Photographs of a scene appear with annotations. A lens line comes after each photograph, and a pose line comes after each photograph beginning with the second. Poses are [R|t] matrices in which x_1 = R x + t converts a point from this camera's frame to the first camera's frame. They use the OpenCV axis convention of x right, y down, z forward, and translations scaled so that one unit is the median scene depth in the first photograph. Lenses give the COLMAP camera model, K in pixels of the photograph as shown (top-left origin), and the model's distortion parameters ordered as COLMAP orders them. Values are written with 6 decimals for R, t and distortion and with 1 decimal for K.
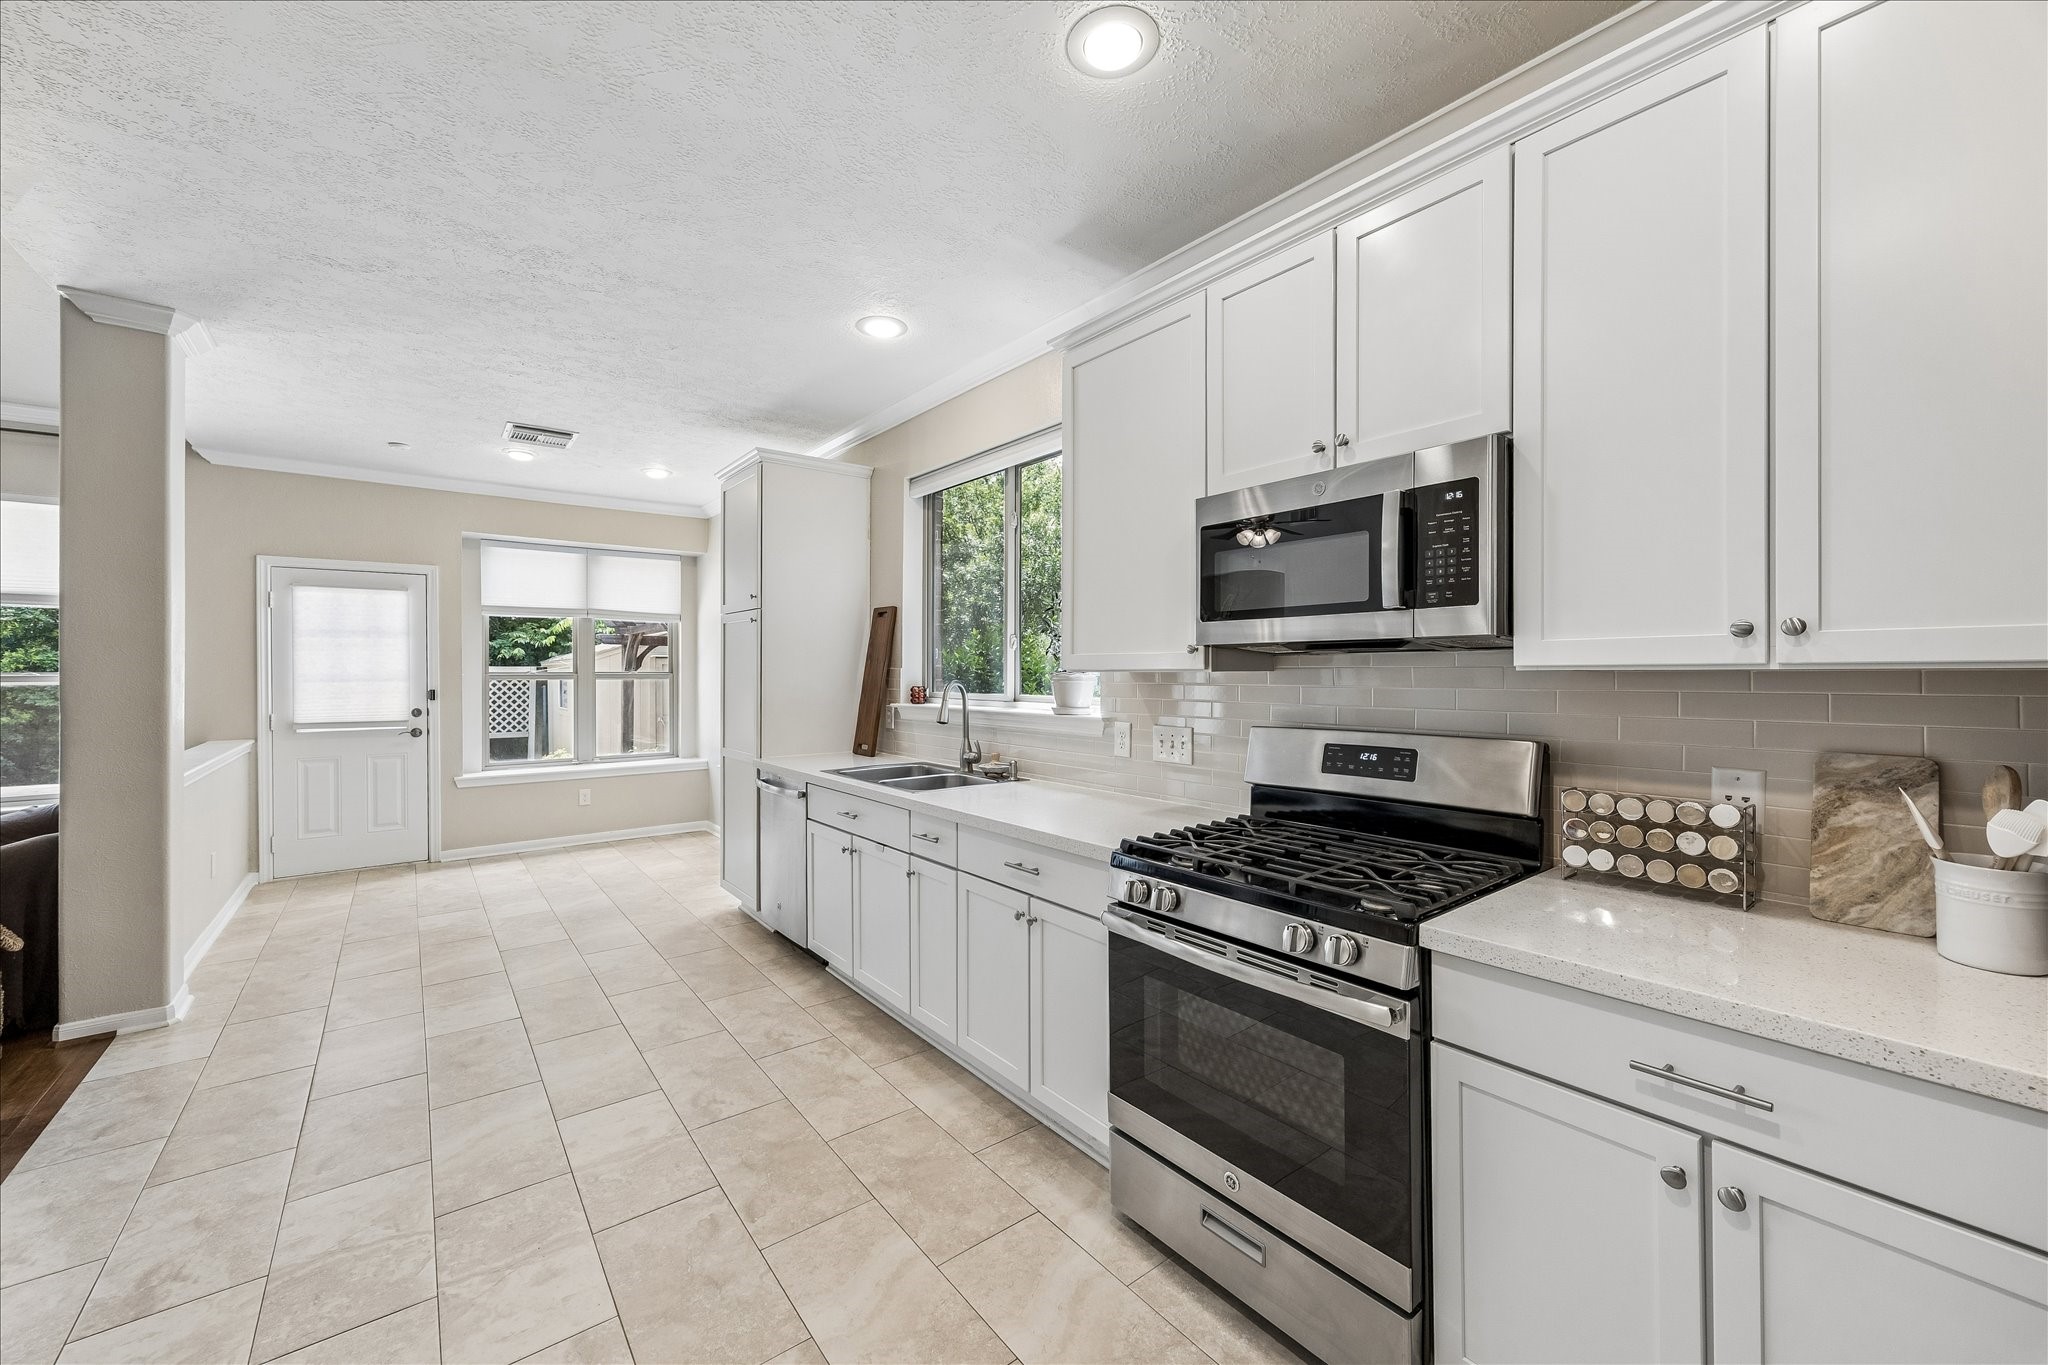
lens RADIAL K [[795.2, 0, 1016.7], [0, 795.2, 672.6], [0, 0, 1]] dist [-0.001362, -0.000012]
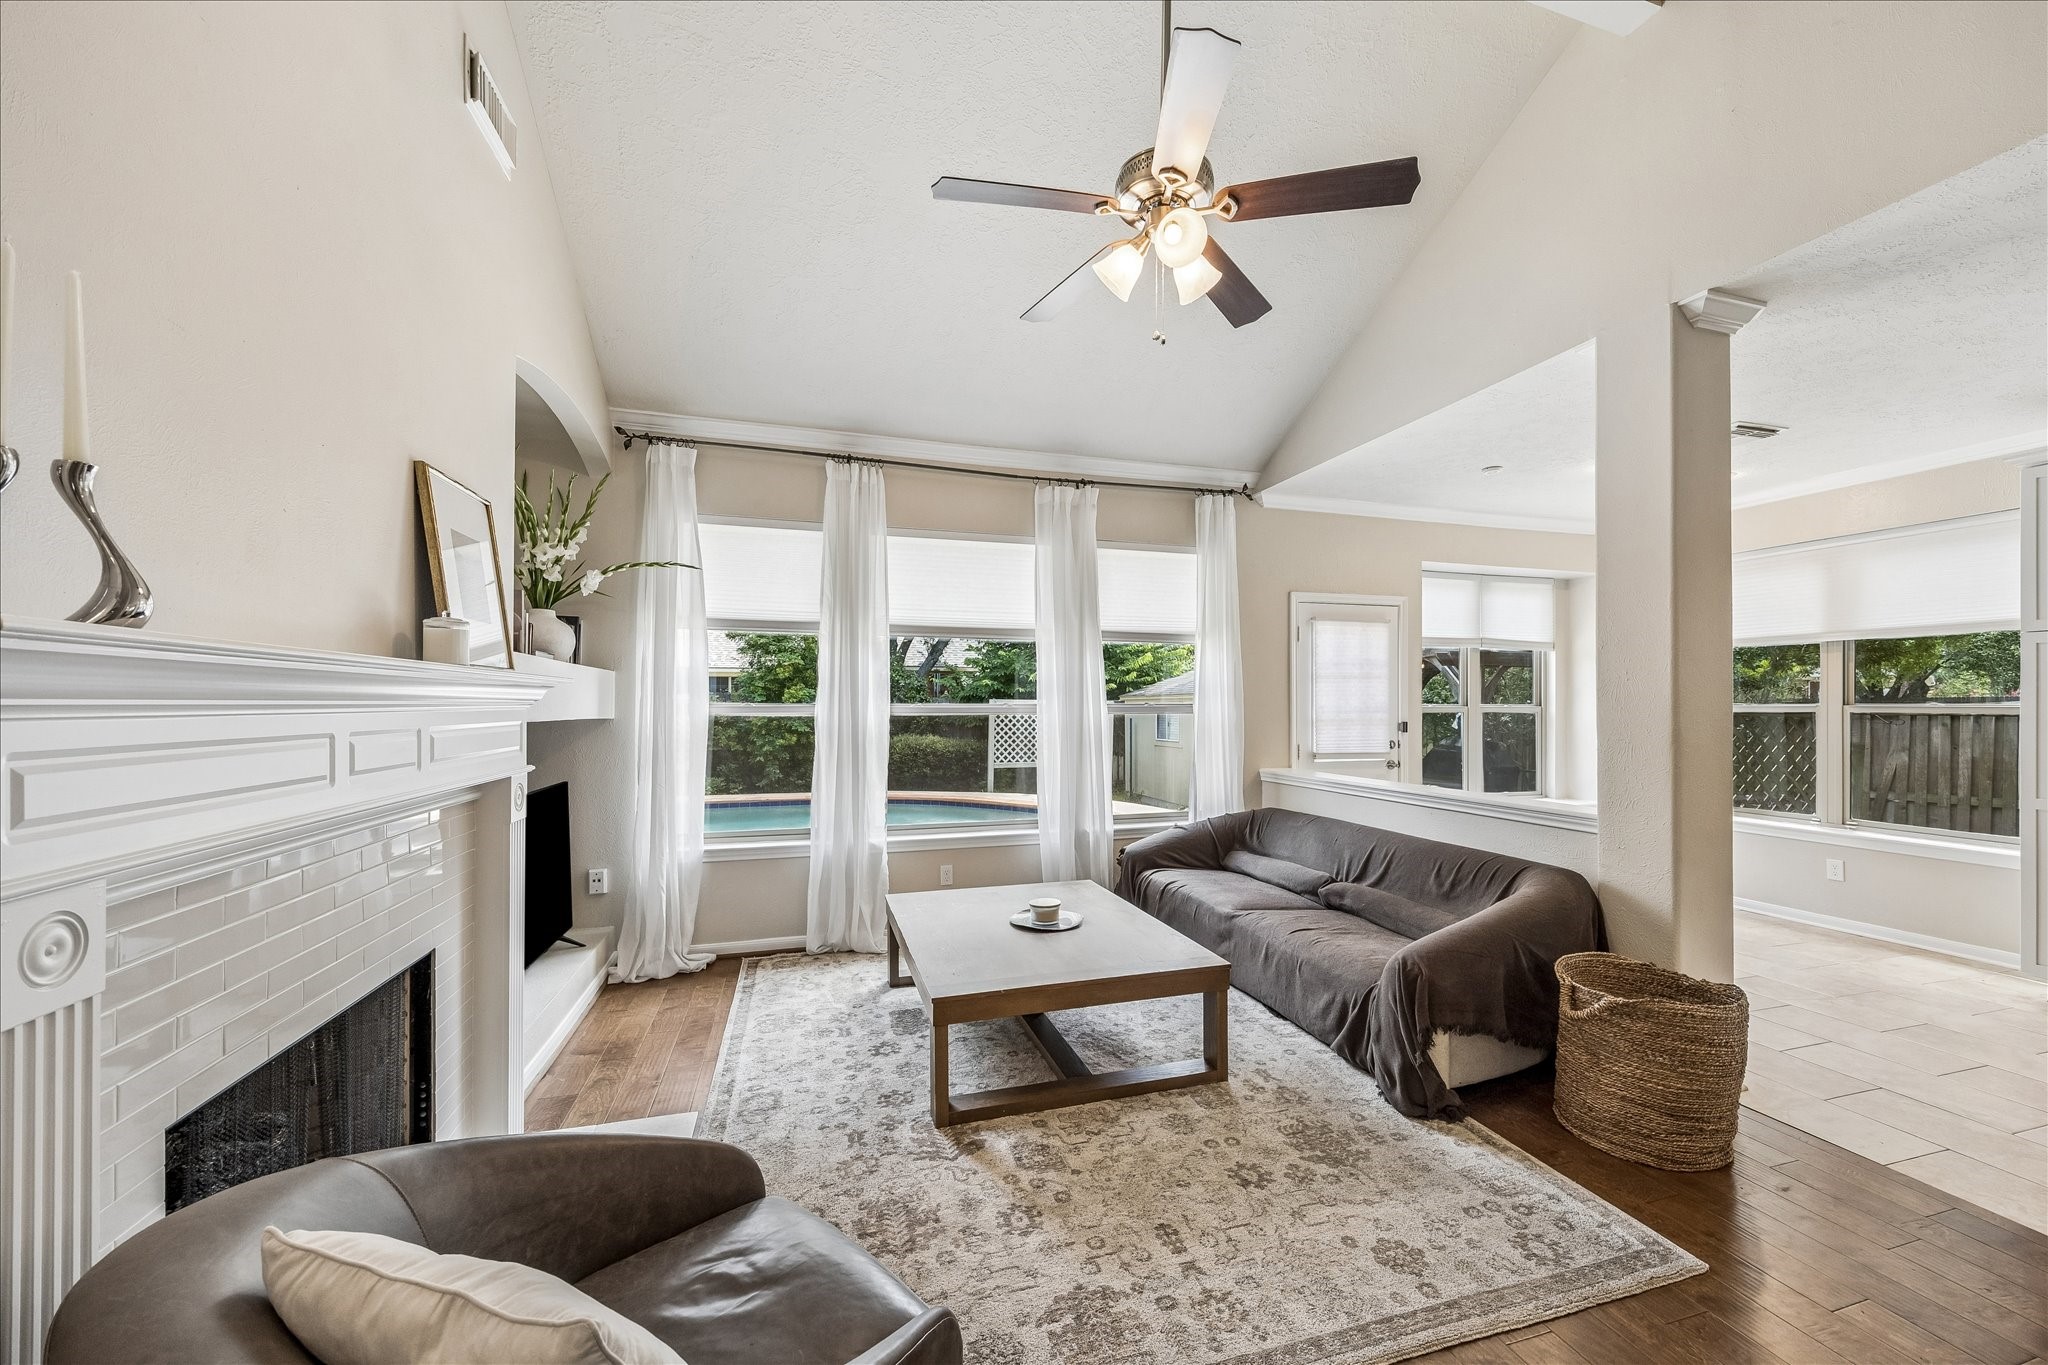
lens RADIAL K [[771.5, 0, 1038.1], [0, 771.5, 694.8], [0, 0, 1]] dist [0.001085, 0.000854]
pose [[0.934362, -0.005359, -0.356285, -0.846225], [-0.002941, 0.999737, -0.022752, 0.011308], [0.356313, 0.022307, 0.934100, -0.065056]]
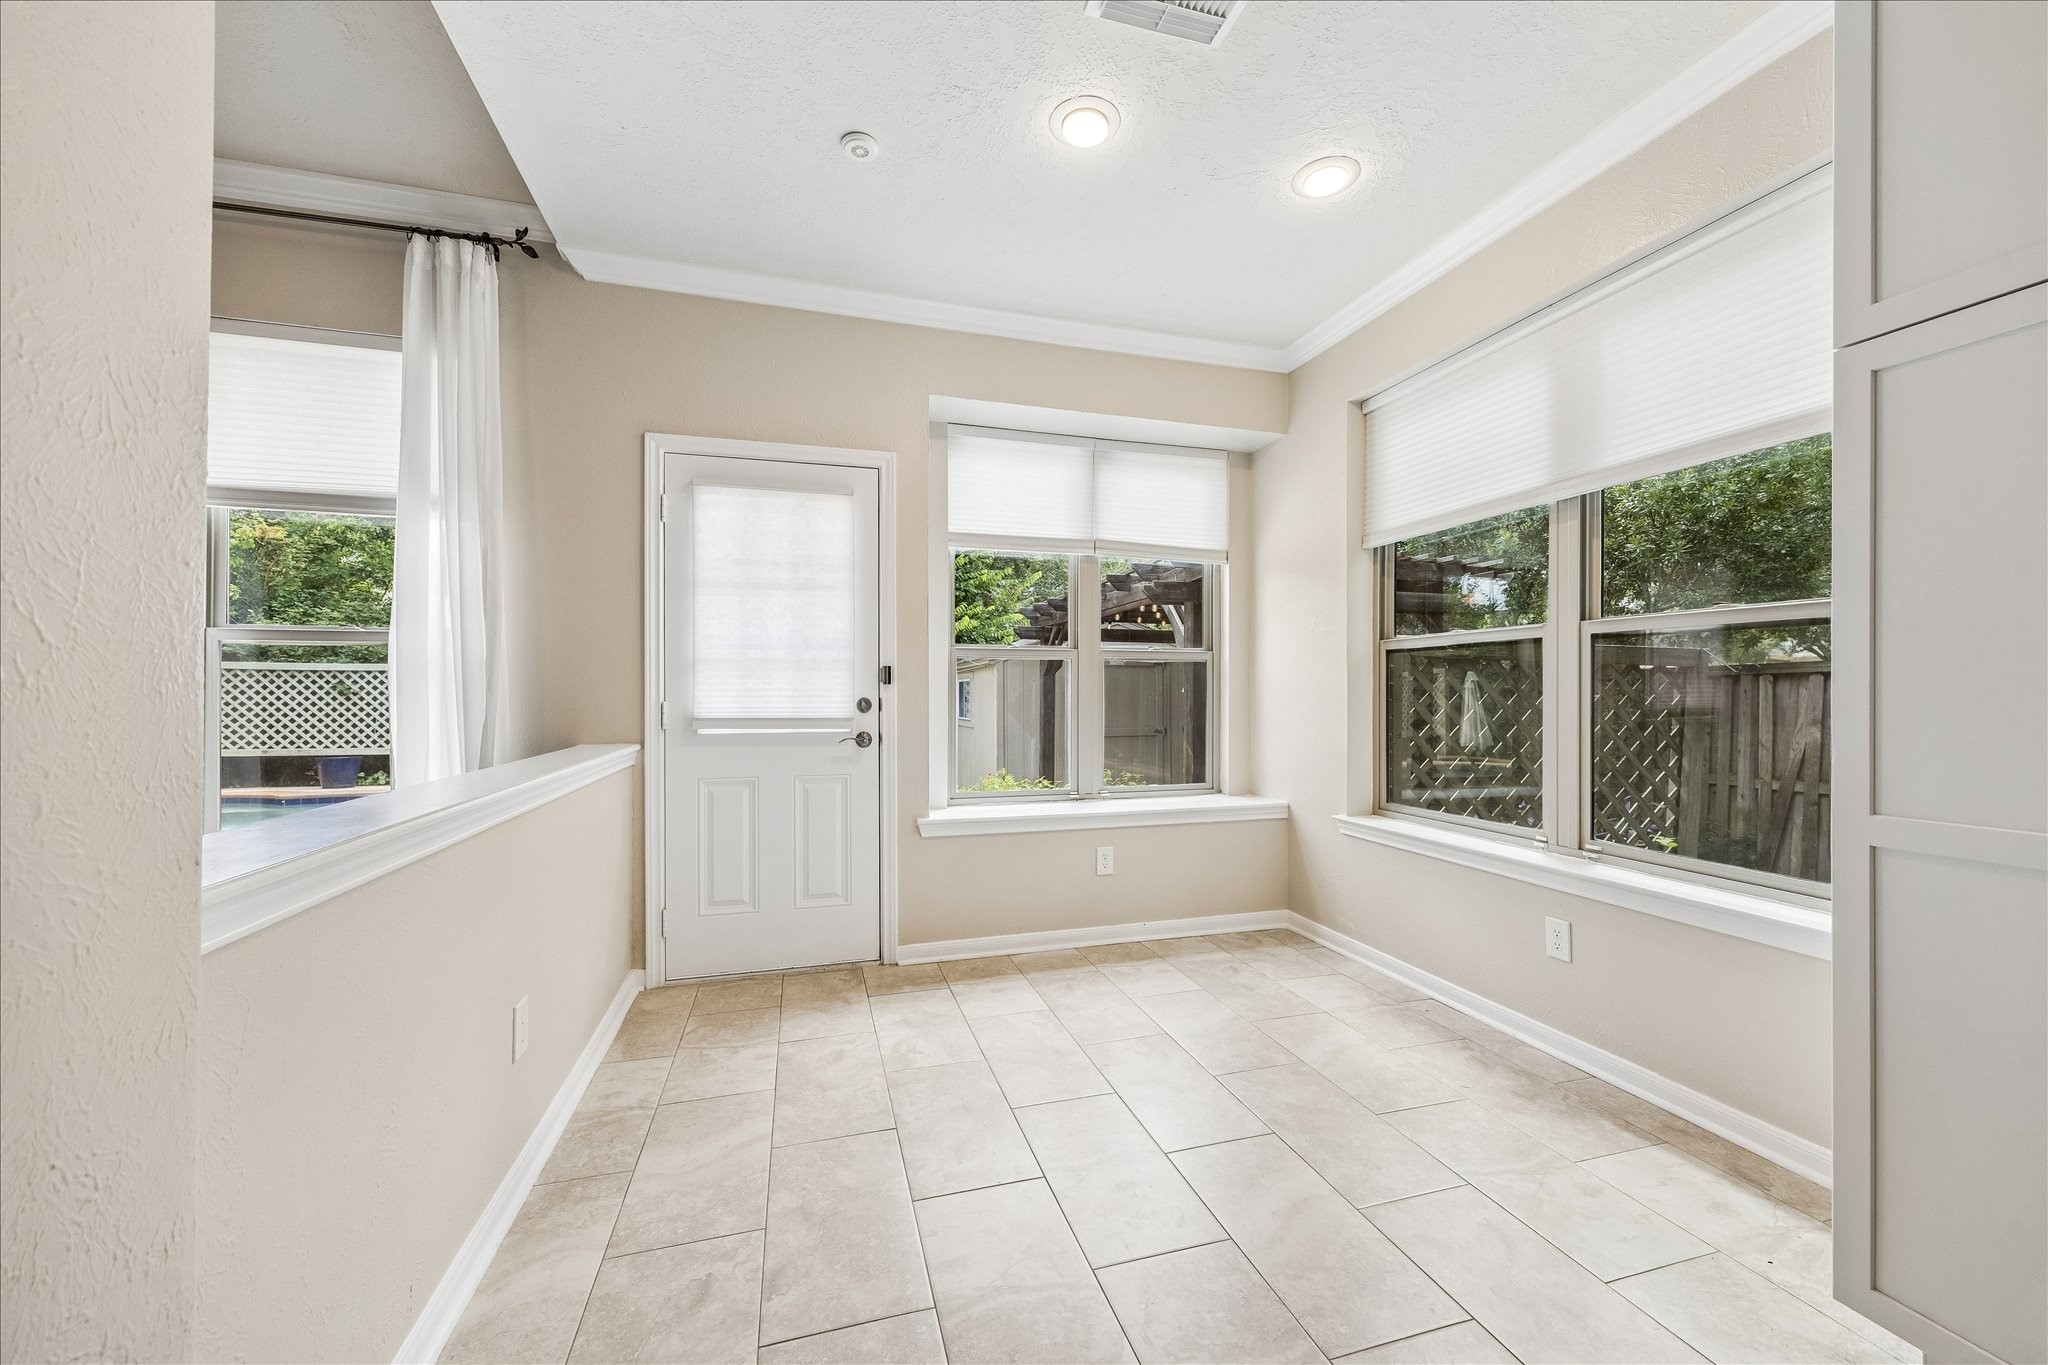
lens RADIAL K [[795.2, 0, 1041.5], [0, 795.2, 691.9], [0, 0, 1]] dist [-0.001362, -0.000012]
pose [[0.936801, -0.000388, -0.349862, -0.440043], [-0.002280, 0.999971, -0.007213, 0.045703], [0.349855, 0.007555, 0.936773, 0.511565]]
